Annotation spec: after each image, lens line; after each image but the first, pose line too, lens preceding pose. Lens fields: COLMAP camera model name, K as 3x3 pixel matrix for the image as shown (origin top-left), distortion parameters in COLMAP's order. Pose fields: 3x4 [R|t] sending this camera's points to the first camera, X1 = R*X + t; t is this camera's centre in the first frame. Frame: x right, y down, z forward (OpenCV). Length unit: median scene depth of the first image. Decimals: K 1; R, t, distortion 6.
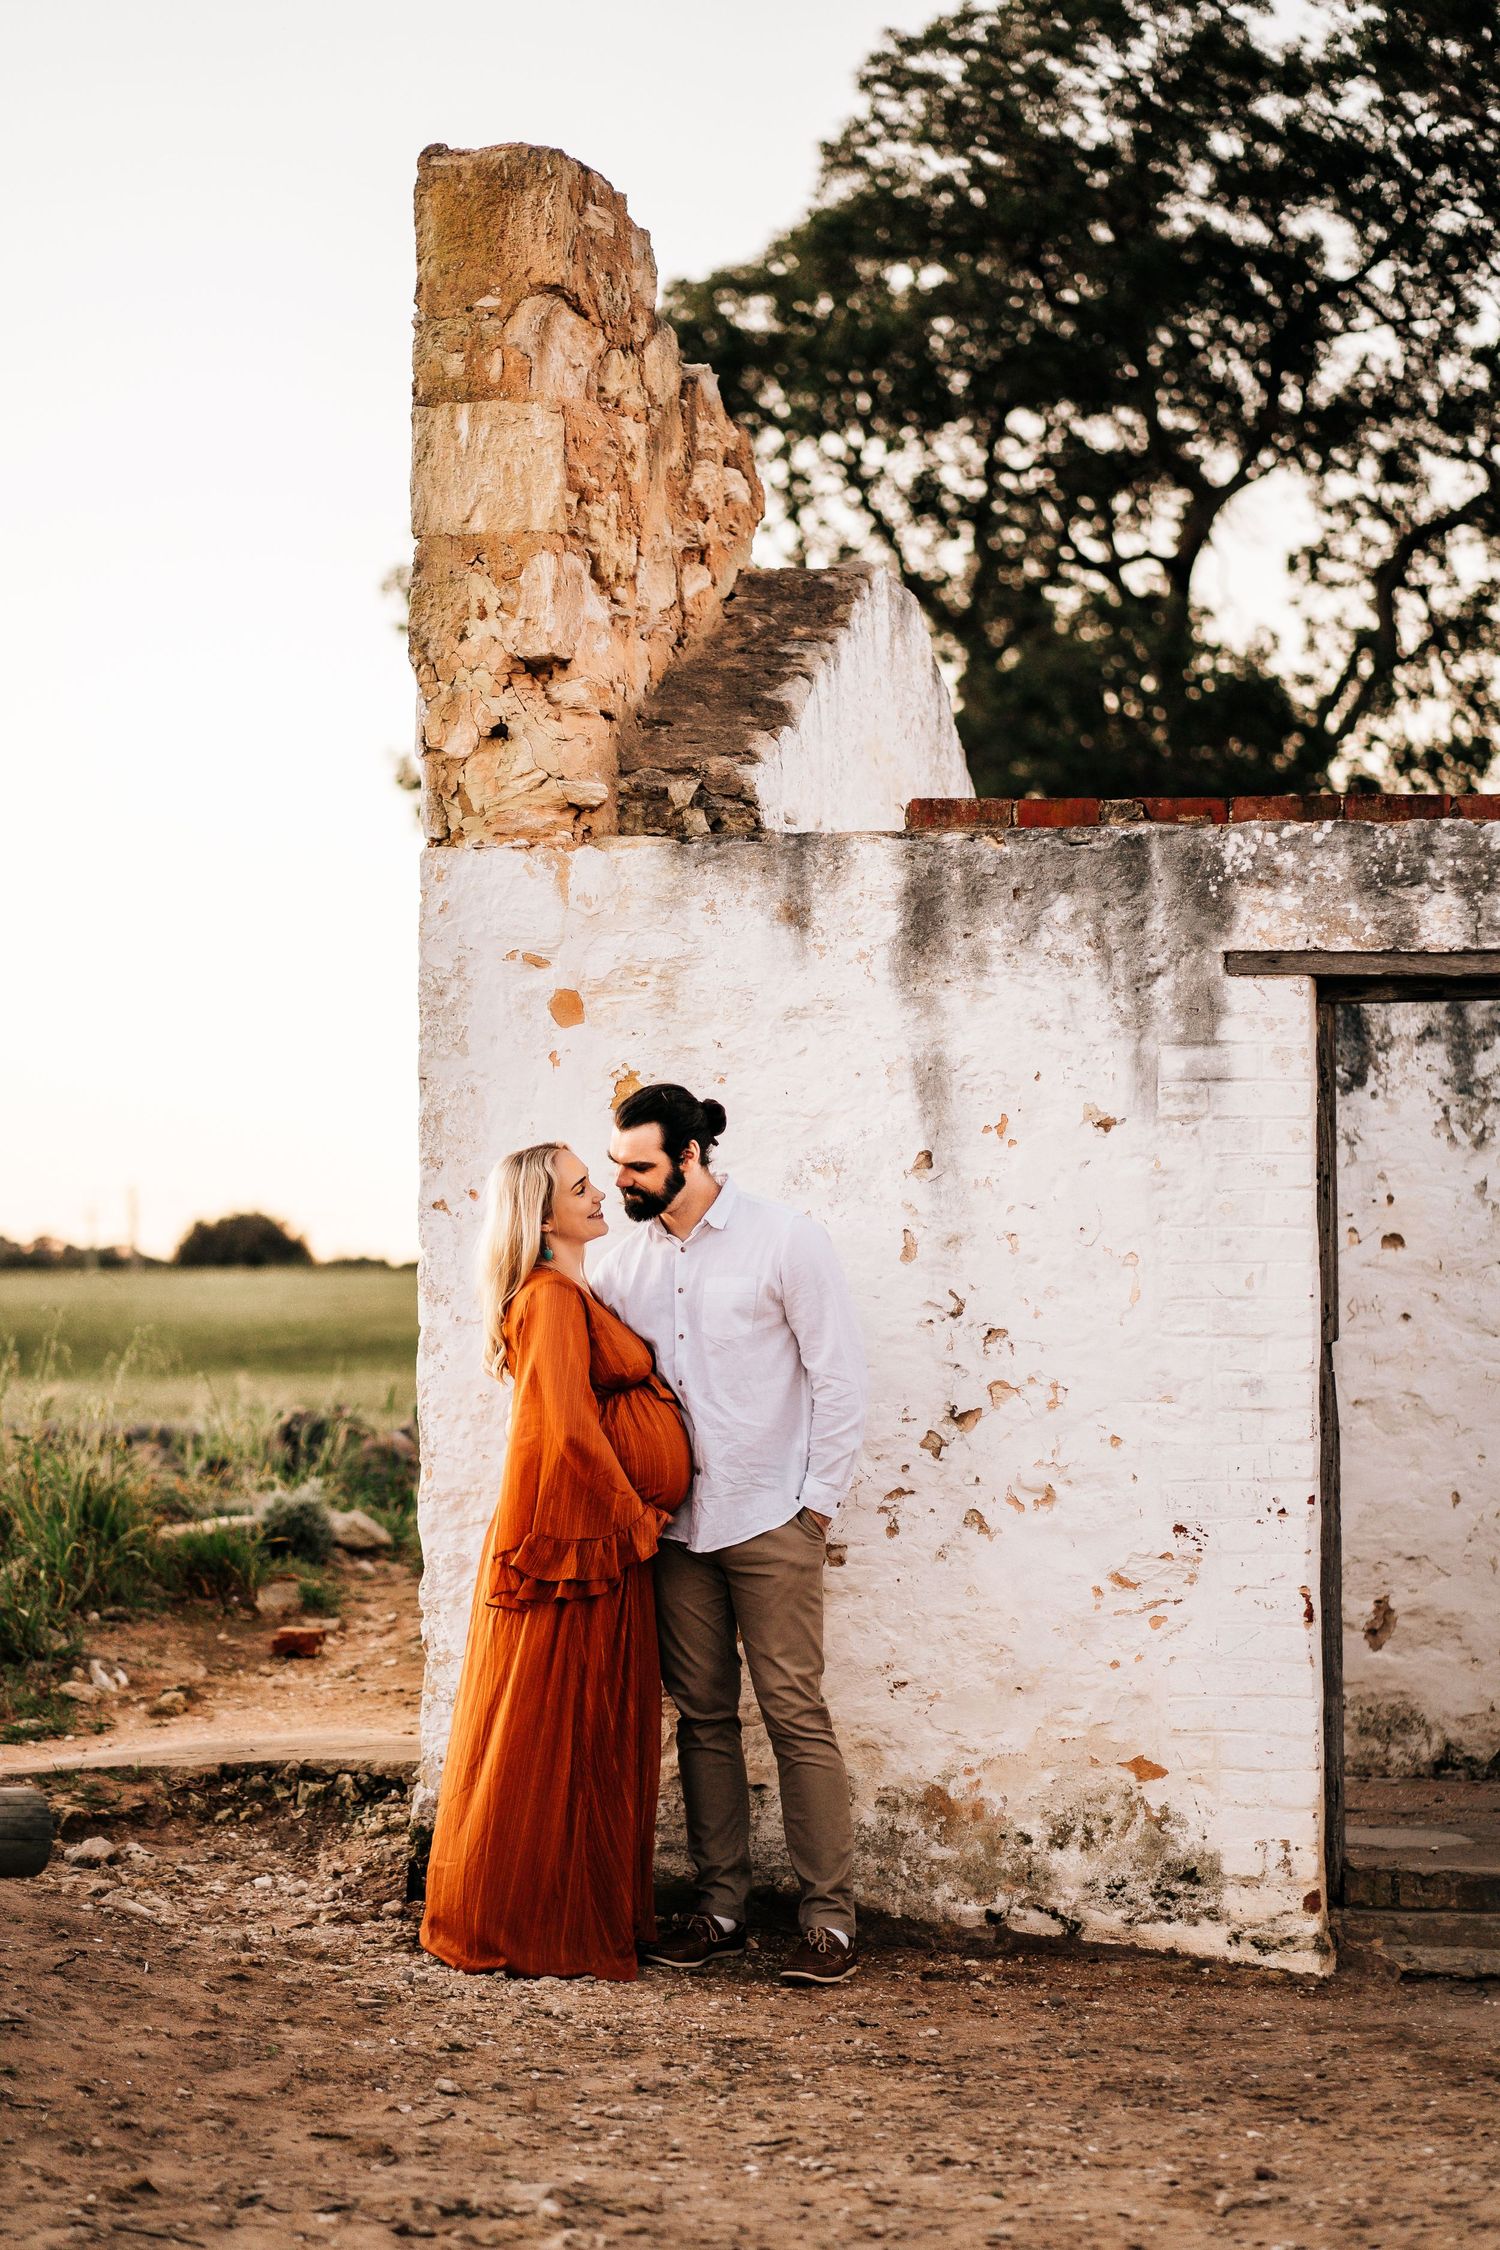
lens RADIAL K [[4879.4, 0, 752.1], [0, 4879.4, 1098.3], [0, 0, 1]] dist [0.130583, -2.032182]
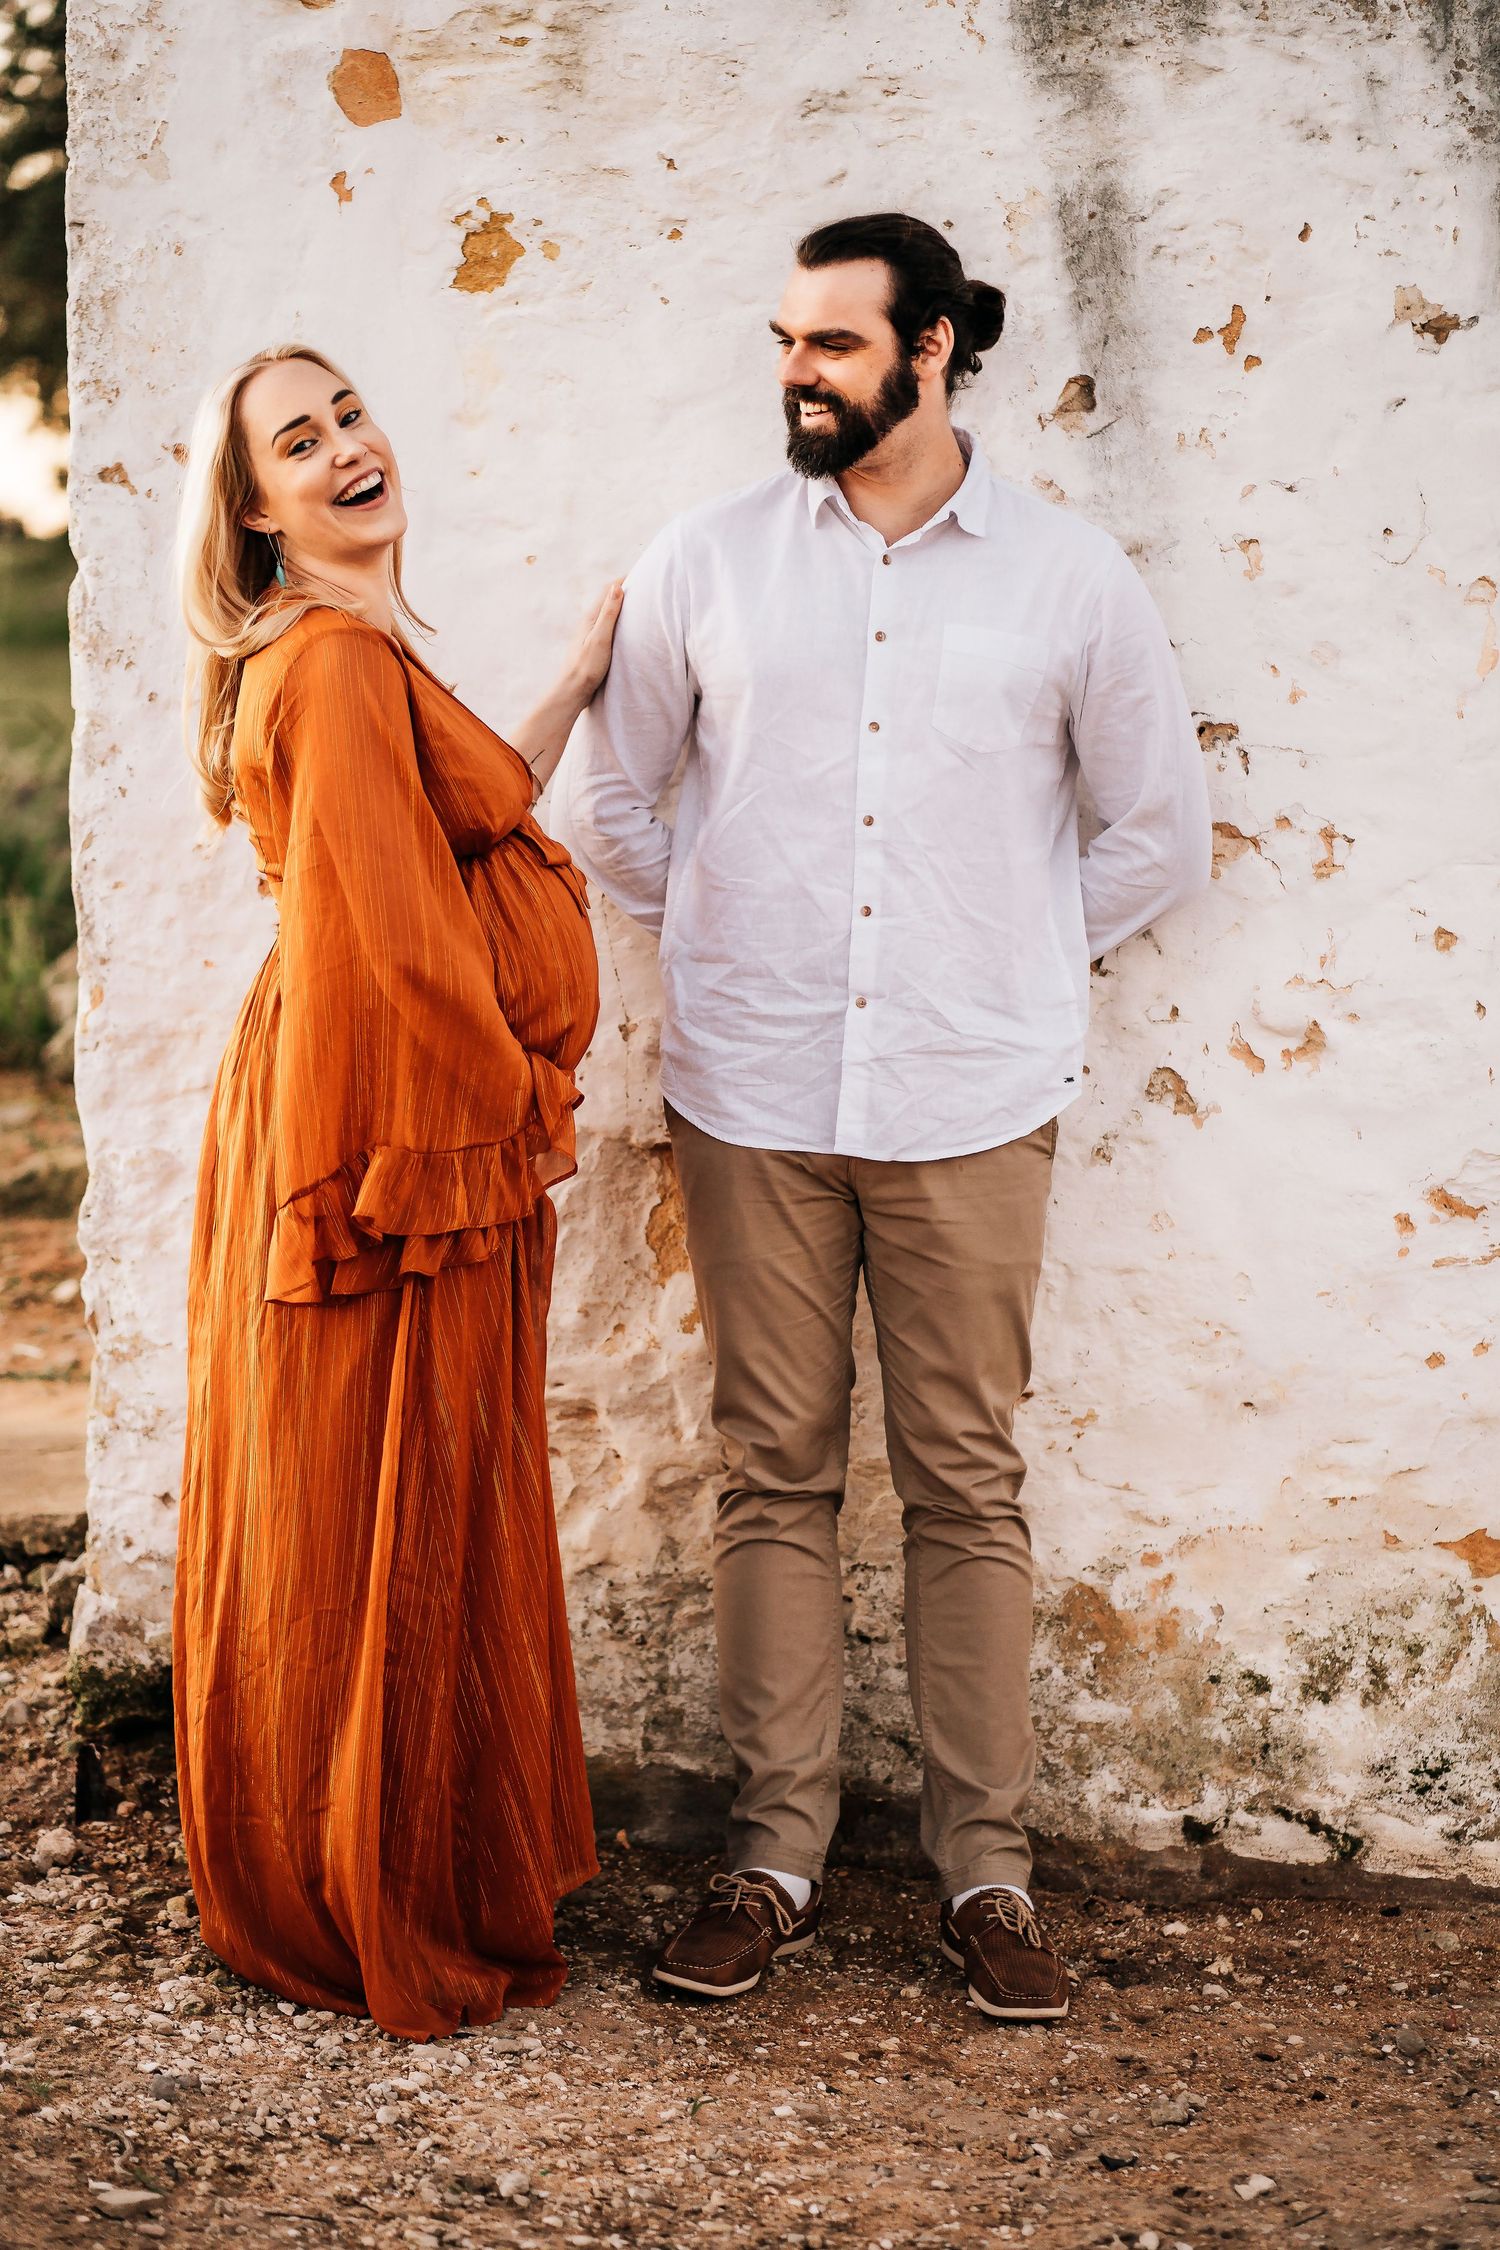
lens RADIAL K [[4879.4, 0, 752.1], [0, 4879.4, 1098.3], [0, 0, 1]] dist [0.130583, -2.032182]
pose [[0.988558, -0.006591, 0.150697, -0.077951], [-0.013020, 0.991588, 0.128781, 0.020548], [-0.150278, -0.129270, 0.980156, 0.494438]]
